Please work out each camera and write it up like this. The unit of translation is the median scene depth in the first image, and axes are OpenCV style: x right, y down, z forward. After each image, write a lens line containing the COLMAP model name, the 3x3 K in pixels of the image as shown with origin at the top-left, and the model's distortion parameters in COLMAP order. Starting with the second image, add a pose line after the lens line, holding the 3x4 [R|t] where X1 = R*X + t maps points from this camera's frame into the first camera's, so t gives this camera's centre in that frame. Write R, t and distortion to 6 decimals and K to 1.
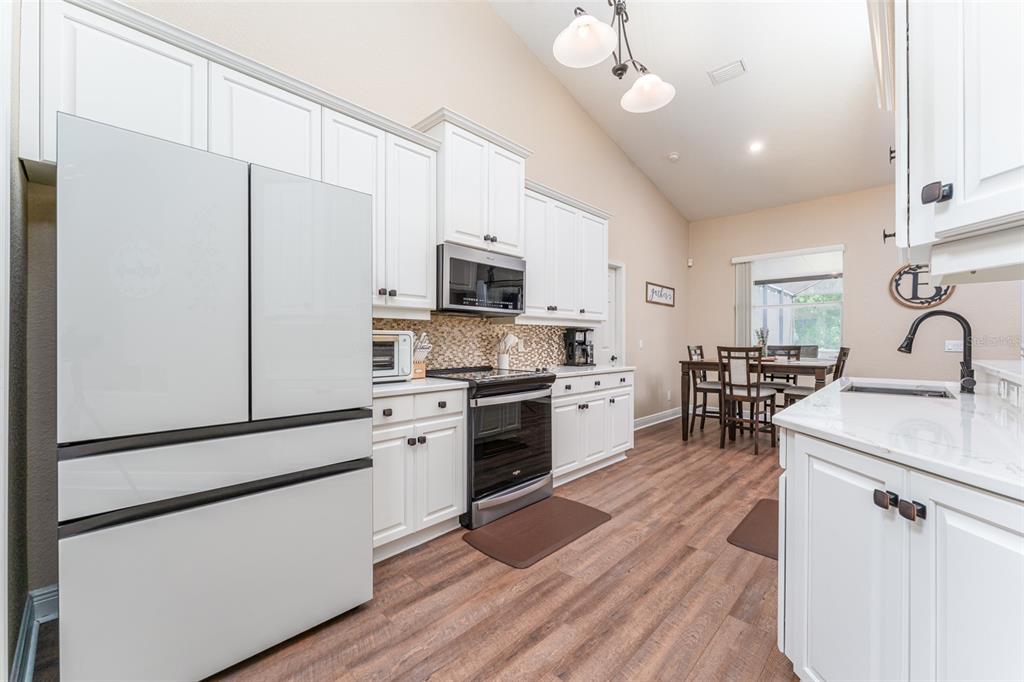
lens RADIAL K [[417.7, 0, 512.3], [0, 417.7, 339.9], [0, 0, 1]] dist [0.000504, -0.000263]
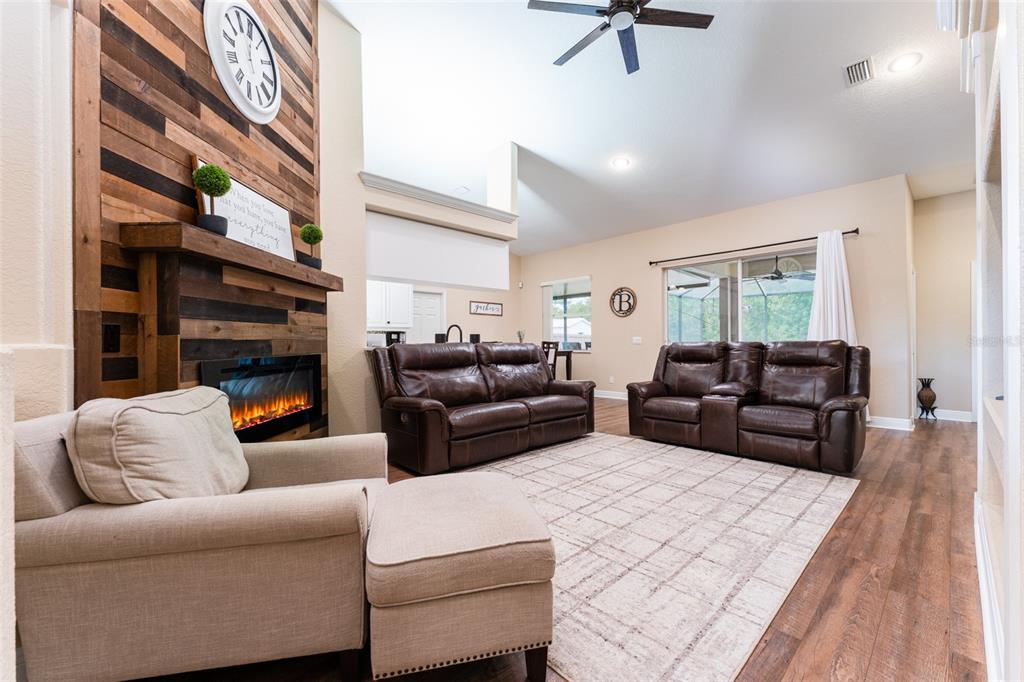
lens RADIAL K [[417.7, 0, 505.8], [0, 417.7, 340.3], [0, 0, 1]] dist [0.000504, -0.000263]
pose [[0.997659, -0.008750, -0.067825, 0.876172], [0.008576, 0.999959, -0.002855, 0.019275], [0.067847, 0.002266, 0.997693, -0.846783]]
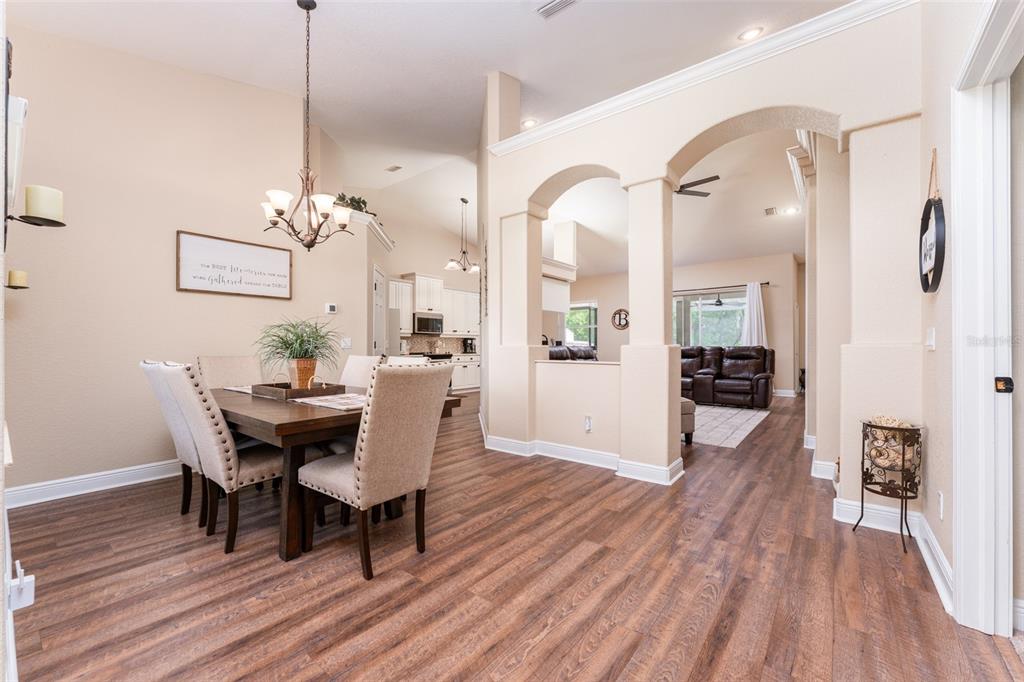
lens RADIAL K [[417.7, 0, 502.9], [0, 417.7, 345.7], [0, 0, 1]] dist [0.000504, -0.000263]
pose [[0.996977, -0.002849, 0.077650, 0.195419], [0.002943, 0.999995, -0.001092, 0.021948], [-0.077647, 0.001317, 0.996980, -1.720013]]
